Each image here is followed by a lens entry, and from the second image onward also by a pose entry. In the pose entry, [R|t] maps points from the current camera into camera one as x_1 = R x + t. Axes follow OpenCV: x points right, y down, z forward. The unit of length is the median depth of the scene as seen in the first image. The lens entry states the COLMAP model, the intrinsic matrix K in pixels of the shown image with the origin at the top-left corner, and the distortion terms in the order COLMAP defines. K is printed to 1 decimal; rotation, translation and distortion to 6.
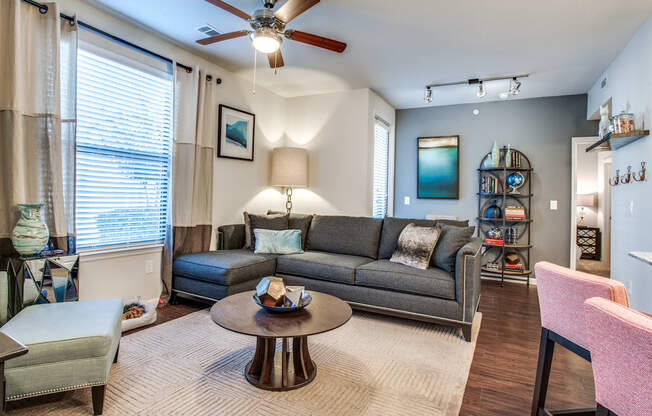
lens RADIAL K [[338.9, 0, 341.5], [0, 338.9, 190.9], [0, 0, 1]] dist [-0.026925, 0.013107]
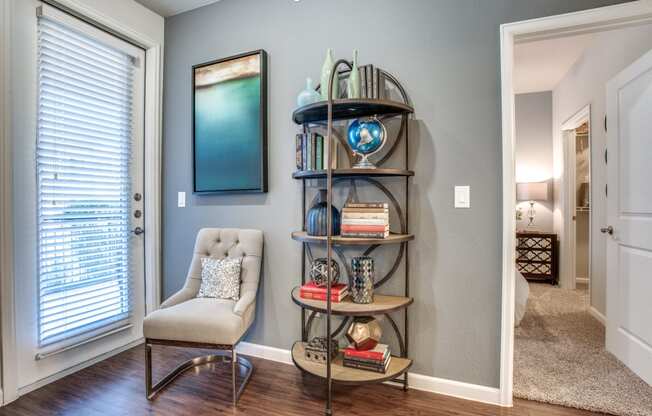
lens RADIAL K [[338.9, 0, 321.3], [0, 338.9, 205.0], [0, 0, 1]] dist [-0.026925, 0.013107]
pose [[0.997060, -0.034934, 0.068202, 0.382556], [0.033141, 0.999080, 0.027236, 0.031218], [-0.069090, -0.024896, 0.997300, 0.537864]]
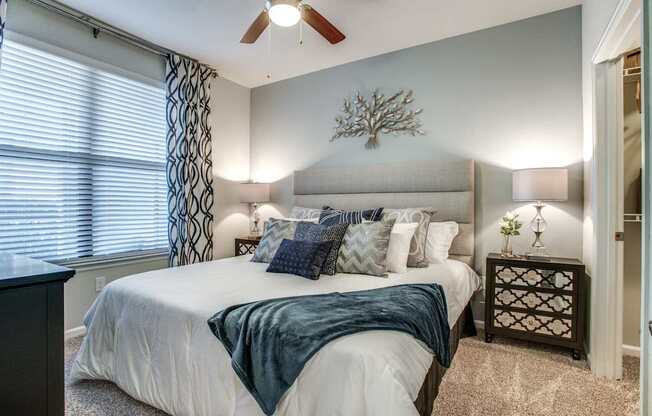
lens RADIAL K [[338.9, 0, 329.0], [0, 338.9, 206.0], [0, 0, 1]] dist [-0.026925, 0.013107]
pose [[0.997411, -0.018059, -0.069612, 0.729210], [0.019542, 0.999595, 0.020680, 0.053487], [0.069210, -0.021987, 0.997360, 0.876753]]
